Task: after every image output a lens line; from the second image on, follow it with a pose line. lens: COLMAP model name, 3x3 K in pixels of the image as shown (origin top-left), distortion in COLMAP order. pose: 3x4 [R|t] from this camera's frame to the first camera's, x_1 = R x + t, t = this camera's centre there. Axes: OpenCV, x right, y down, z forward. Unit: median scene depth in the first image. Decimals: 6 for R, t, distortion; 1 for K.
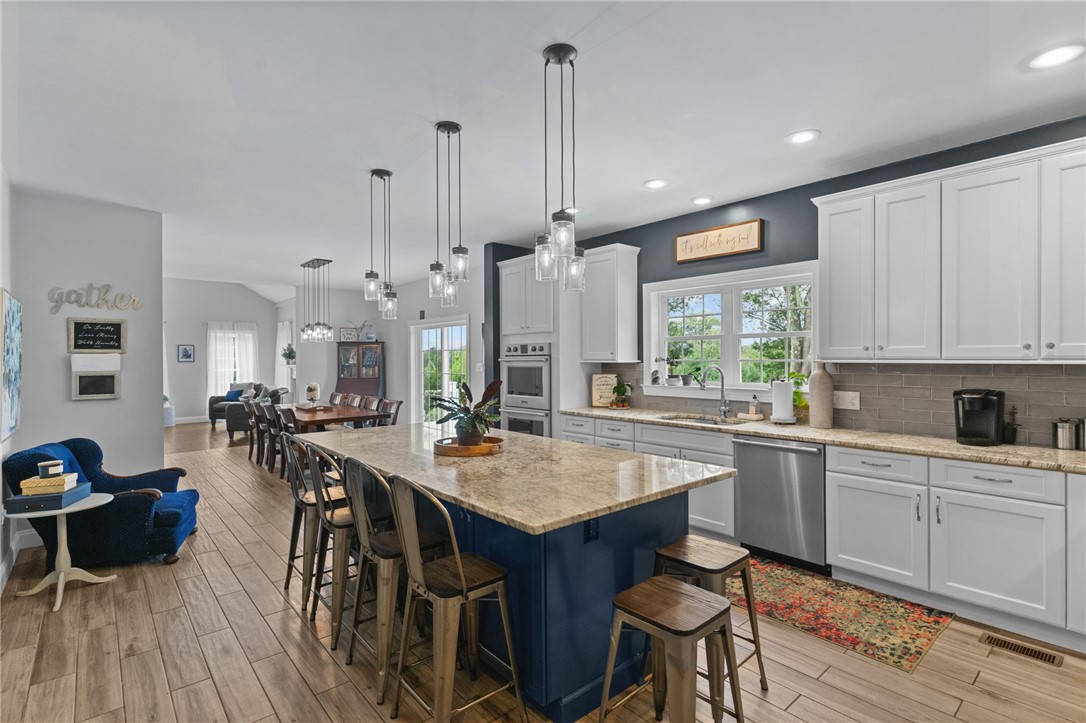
lens RADIAL K [[518.1, 0, 542.6], [0, 518.1, 360.8], [0, 0, 1]] dist [0.000765, -0.000377]
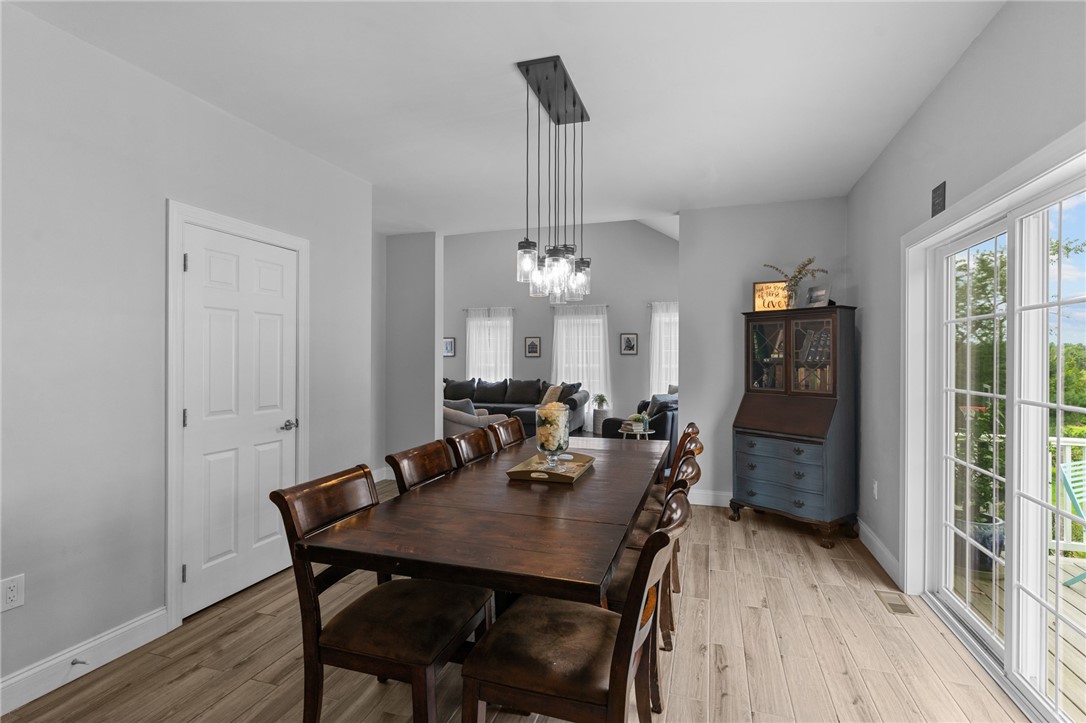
lens RADIAL K [[518.1, 0, 549.6], [0, 518.1, 358.7], [0, 0, 1]] dist [0.000765, -0.000377]
pose [[0.518805, 0.012817, -0.854796, -0.160768], [-0.011685, 0.999901, 0.007900, 0.007747], [0.854813, 0.005890, 0.518903, 1.150257]]
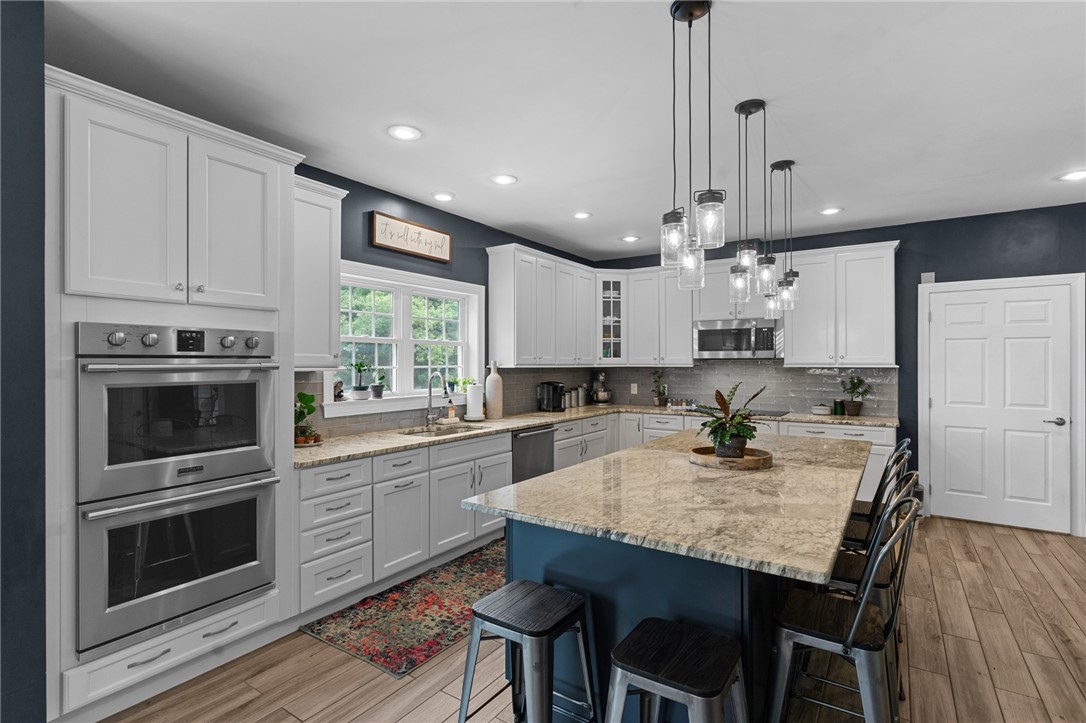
lens RADIAL K [[518.1, 0, 541.8], [0, 518.1, 362.0], [0, 0, 1]] dist [0.000765, -0.000377]
pose [[-0.252661, 0.009685, 0.967506, -0.577321], [0.010051, 0.999922, -0.007385, -0.000487], [-0.967503, 0.007859, -0.252739, 0.955965]]
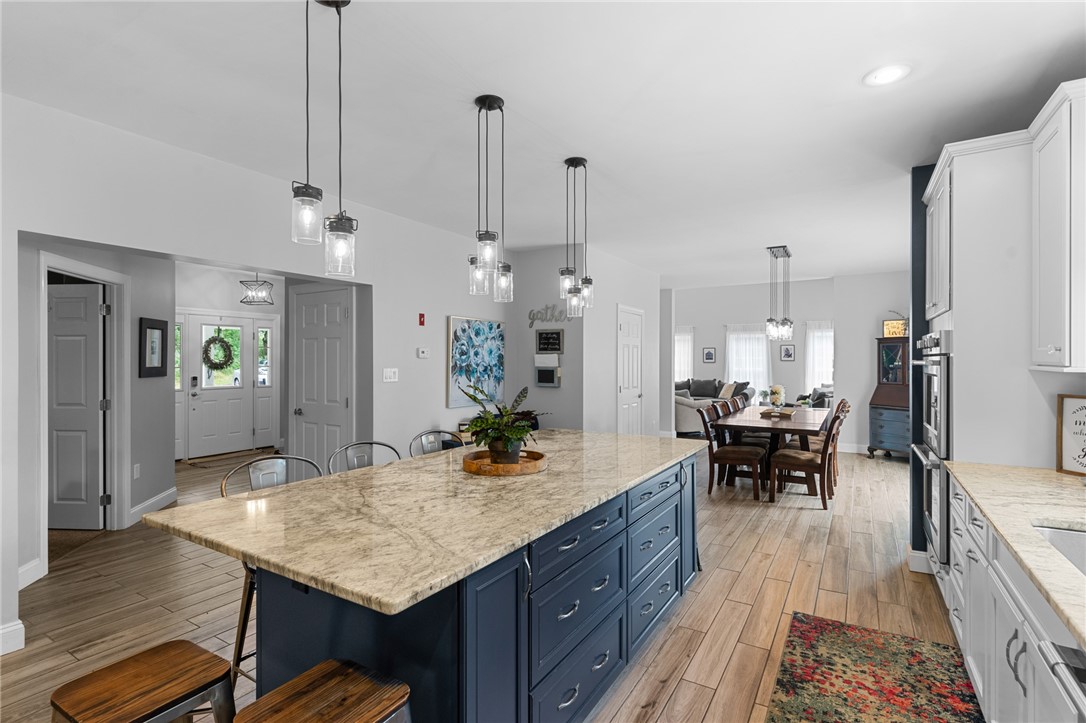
lens RADIAL K [[518.1, 0, 544.7], [0, 518.1, 360.8], [0, 0, 1]] dist [0.000765, -0.000377]
pose [[0.297665, 0.009607, -0.954622, 0.427470], [-0.008090, 0.999939, 0.007541, -0.005497], [0.954636, 0.005478, 0.297725, 0.498865]]
